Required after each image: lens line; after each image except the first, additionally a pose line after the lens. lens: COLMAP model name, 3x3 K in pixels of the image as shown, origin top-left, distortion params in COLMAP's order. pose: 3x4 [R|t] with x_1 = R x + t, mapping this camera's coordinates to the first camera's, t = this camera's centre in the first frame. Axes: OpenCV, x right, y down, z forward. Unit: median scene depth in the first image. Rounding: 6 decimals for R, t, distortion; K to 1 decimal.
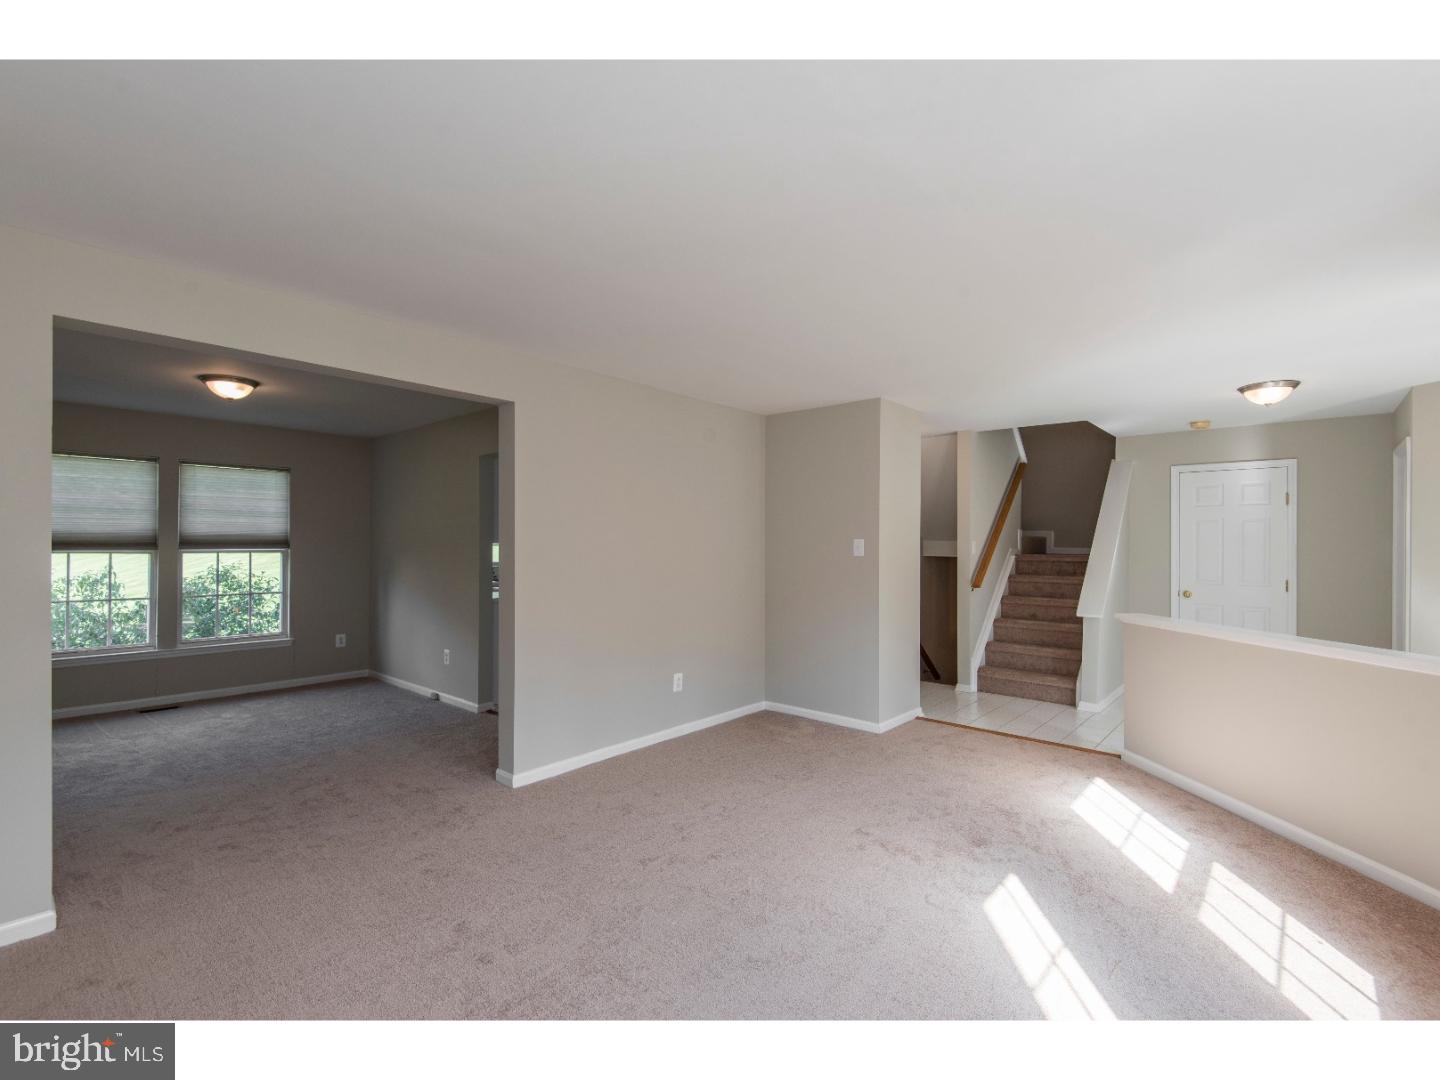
lens RADIAL K [[656.6, 0, 709.7], [0, 656.6, 543.1], [0, 0, 1]] dist [0.015480, -0.011625]
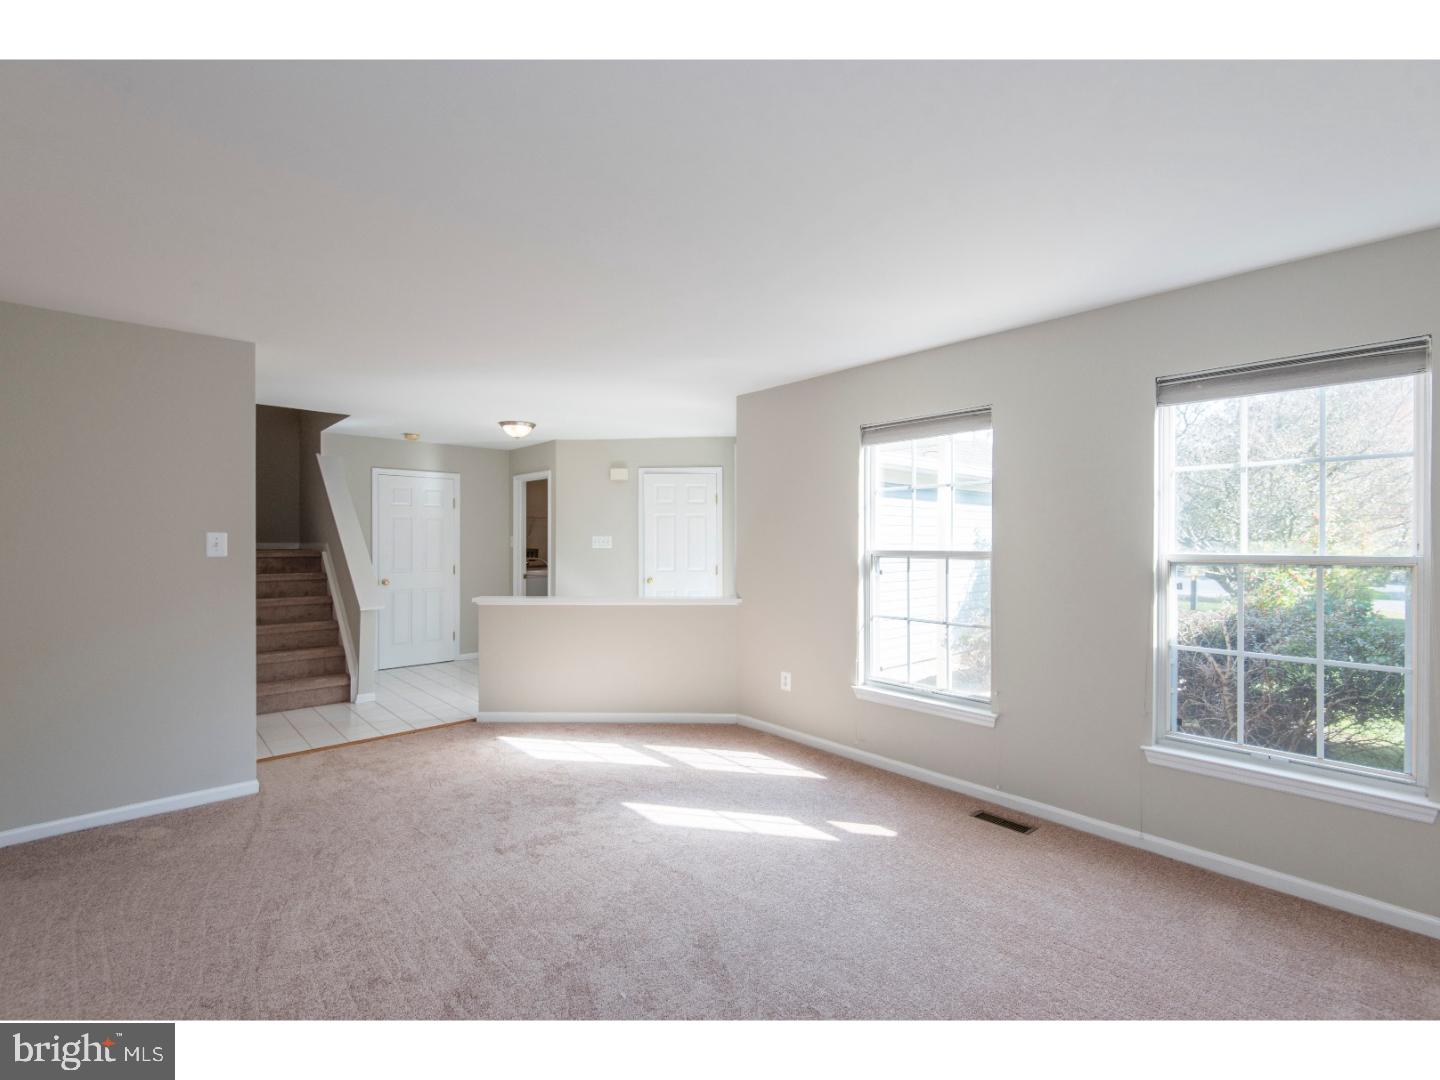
lens RADIAL K [[656.6, 0, 716.5], [0, 656.6, 551.0], [0, 0, 1]] dist [0.015480, -0.011625]
pose [[0.082010, -0.020684, 0.996417, -0.510487], [-0.002862, 0.999776, 0.020989, -0.002878], [-0.996627, -0.004573, 0.081933, 0.482753]]
